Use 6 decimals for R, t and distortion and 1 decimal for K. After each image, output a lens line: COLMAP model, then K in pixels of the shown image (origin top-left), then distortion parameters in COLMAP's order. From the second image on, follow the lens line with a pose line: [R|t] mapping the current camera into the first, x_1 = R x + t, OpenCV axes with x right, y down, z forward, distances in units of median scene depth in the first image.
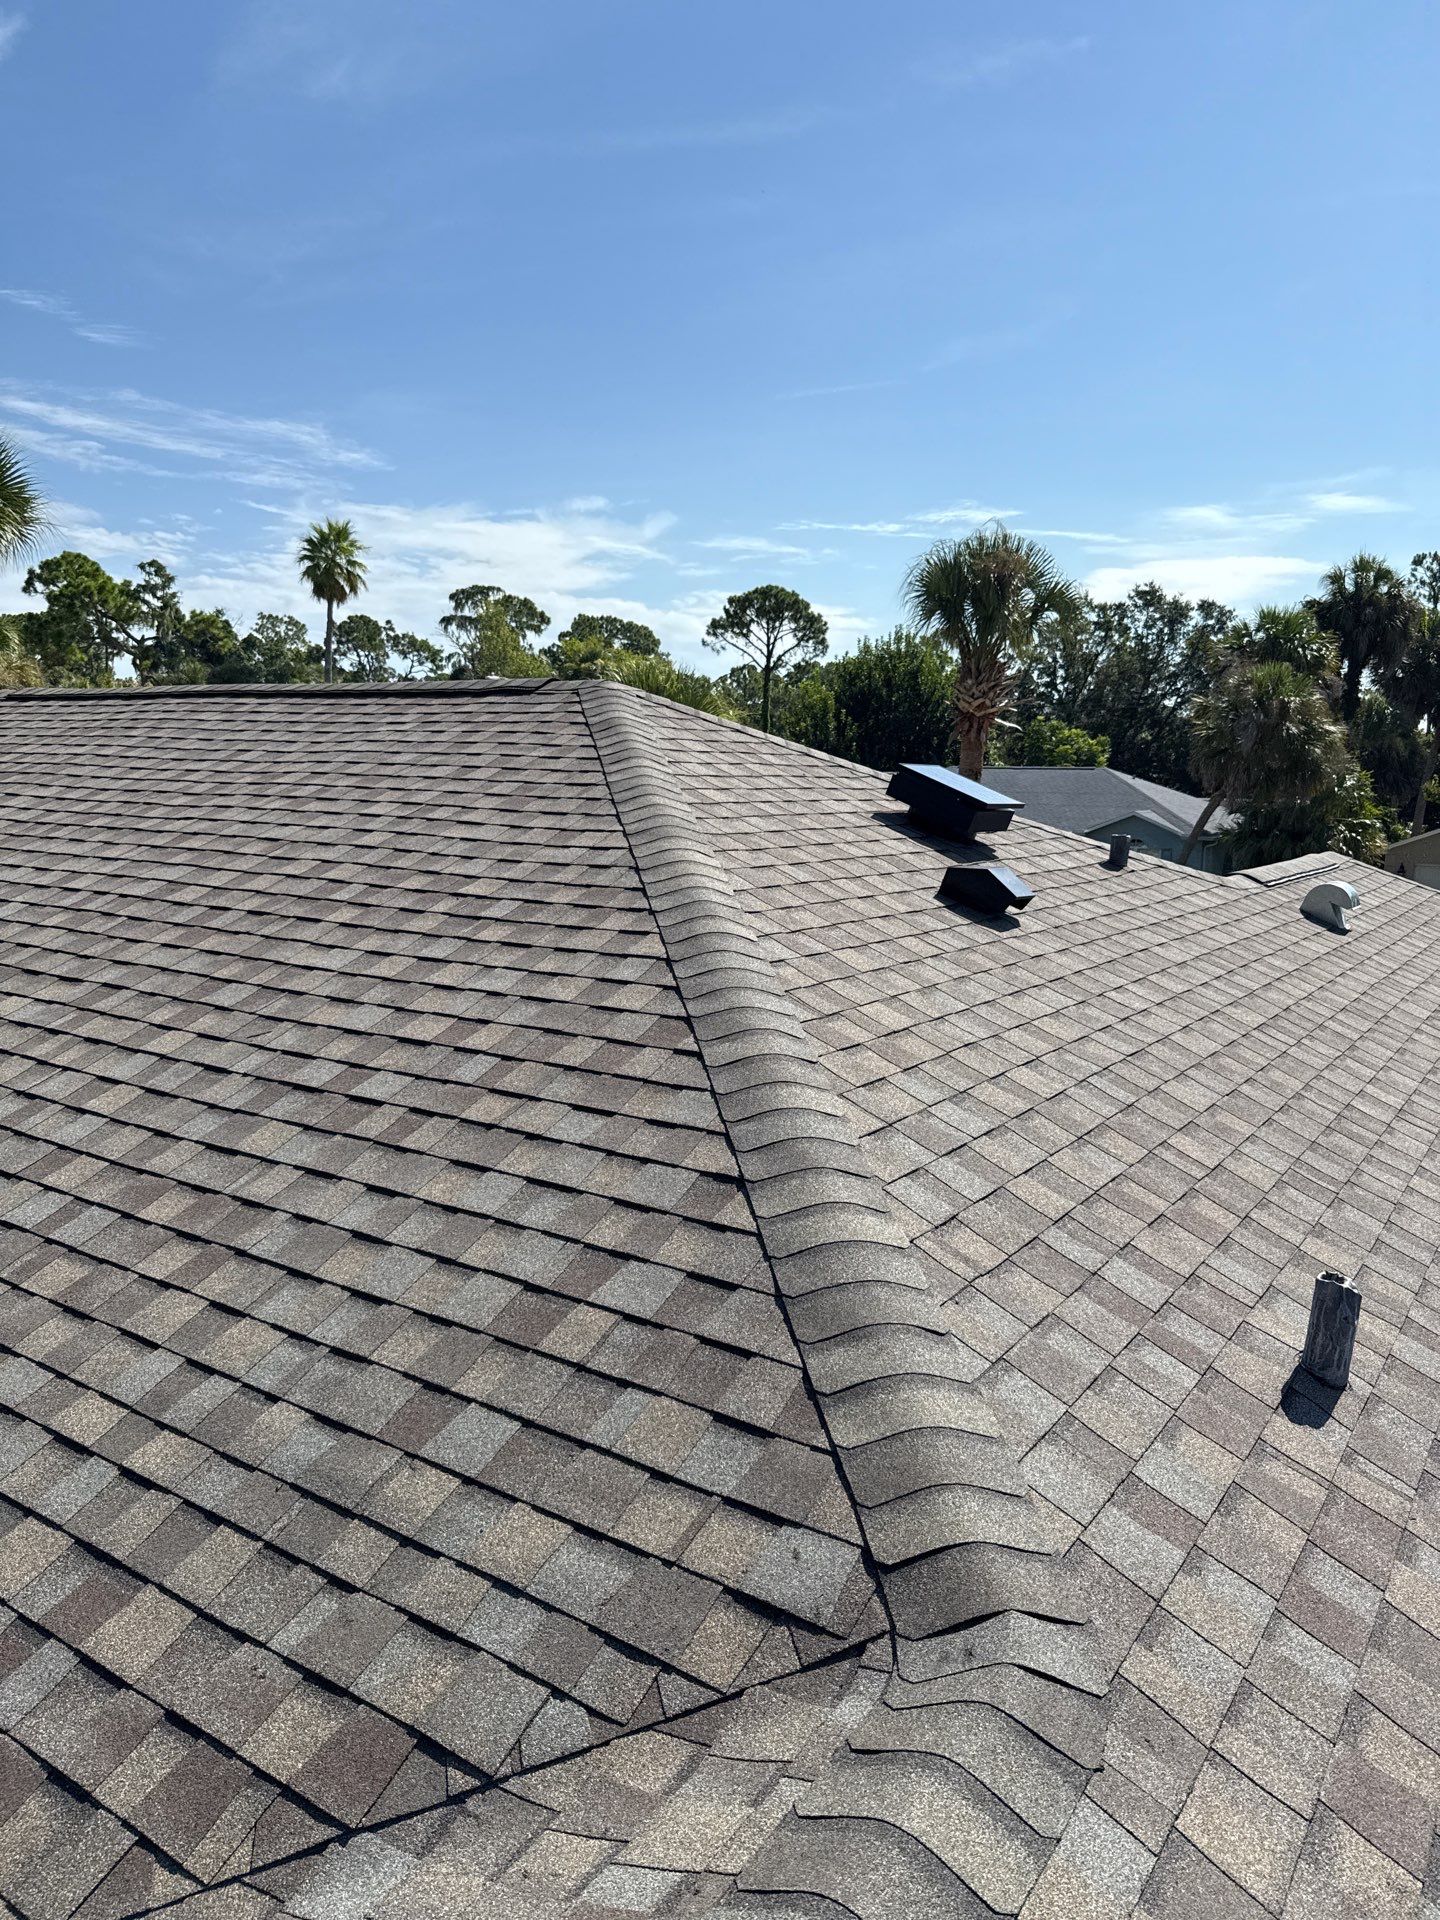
lens RADIAL K [[1427.1, 0, 720.0], [0, 1427.1, 960.0], [0, 0, 1]] dist [-0.003614, -0.004784]
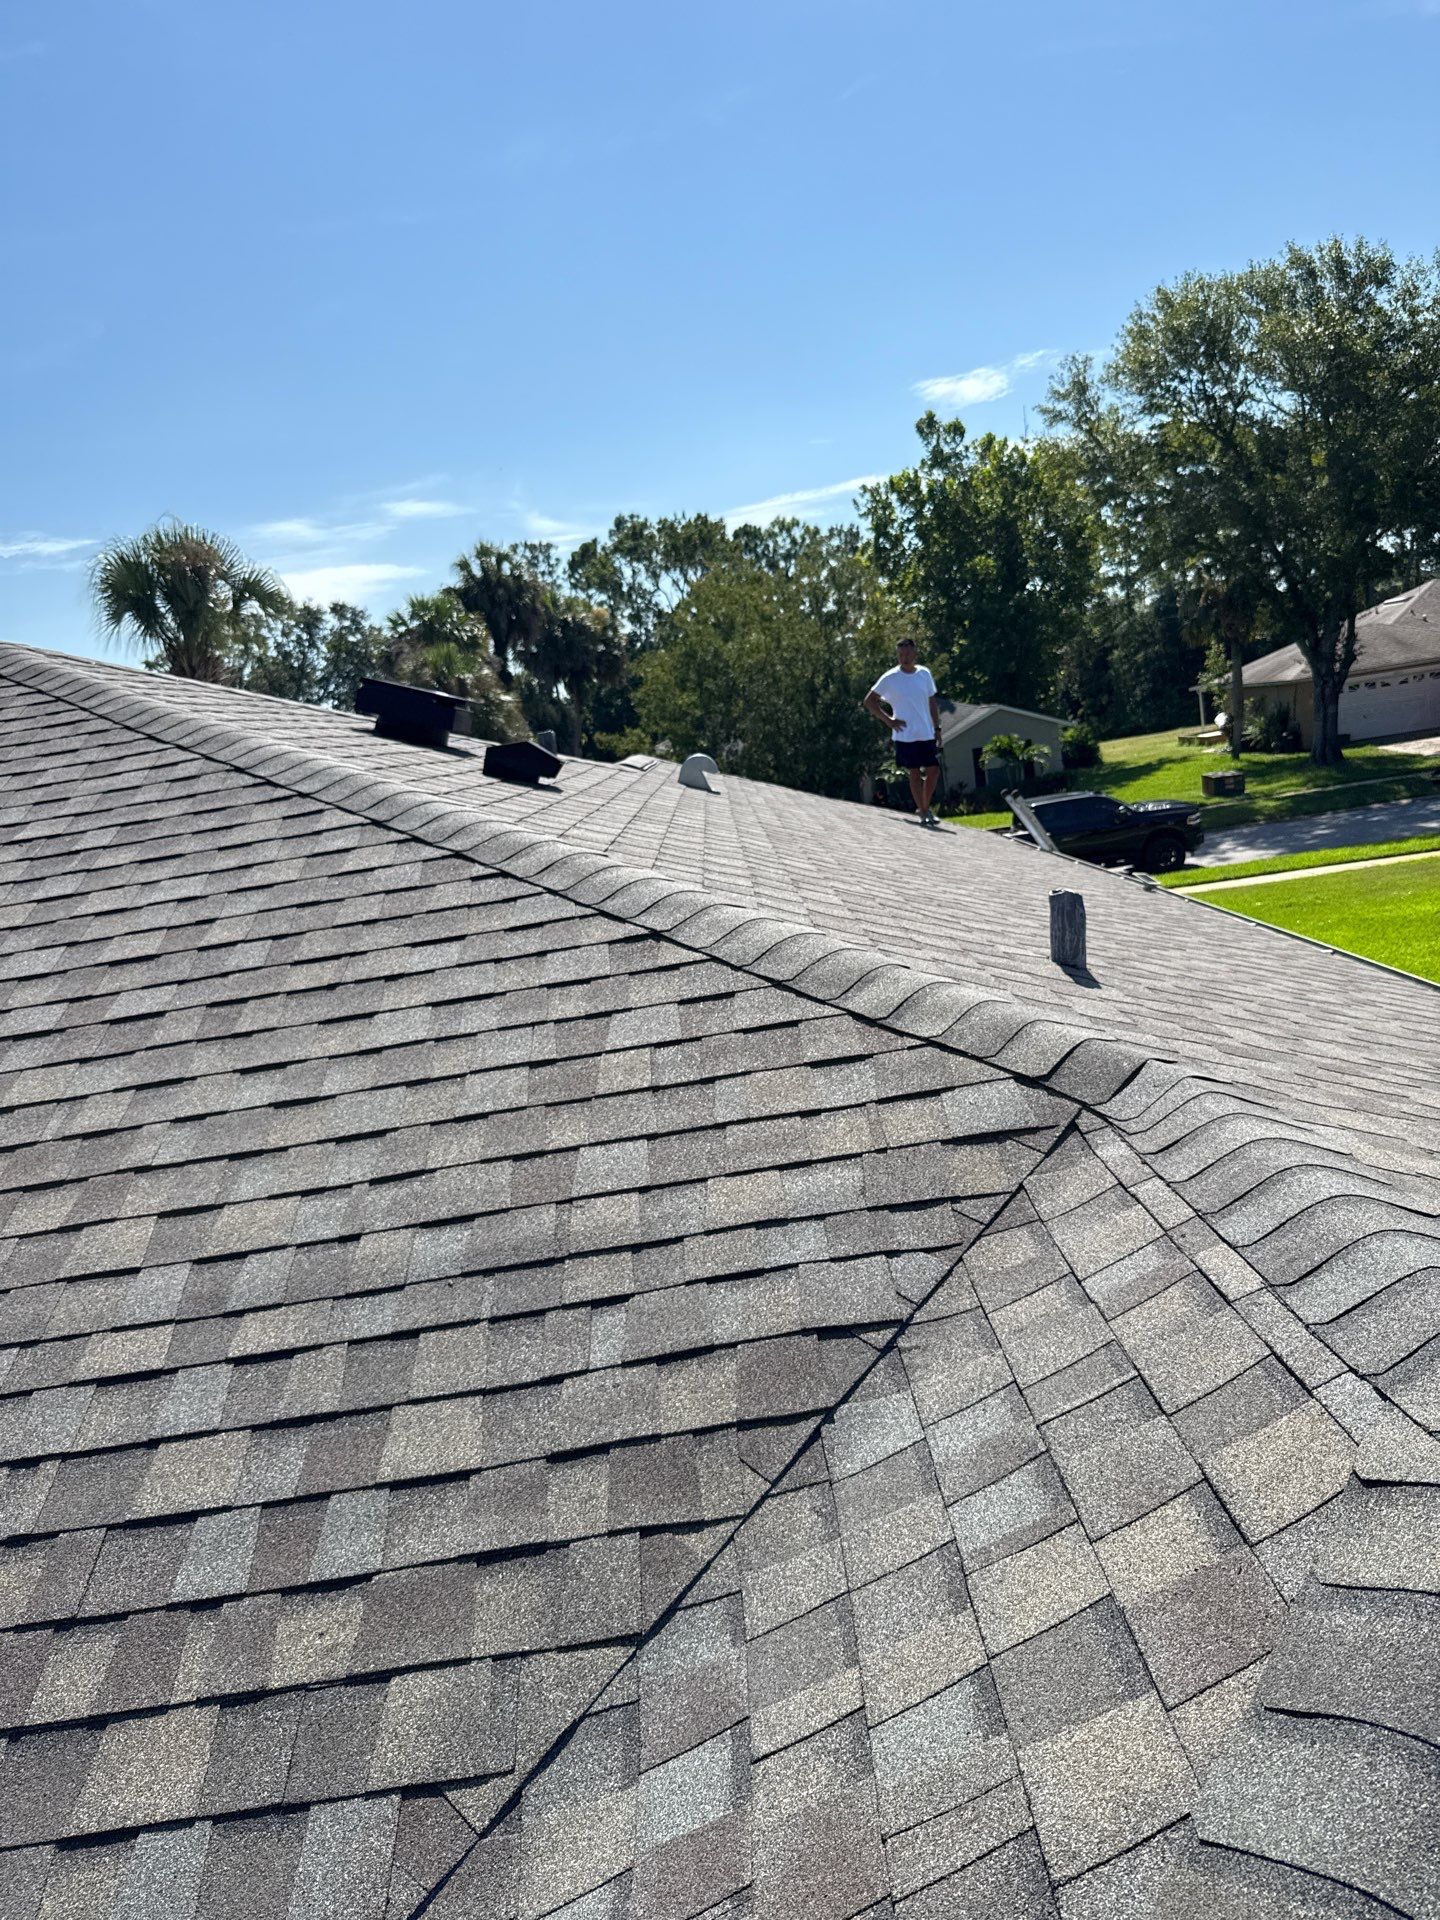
lens RADIAL K [[1419.1, 0, 720.0], [0, 1419.1, 960.0], [0, 0, 1]] dist [0.197561, -0.410945]
pose [[0.793097, -0.228025, 0.564803, -0.135178], [0.248095, 0.967809, 0.042352, 0.033874], [-0.556279, 0.106535, 0.824138, 0.017672]]
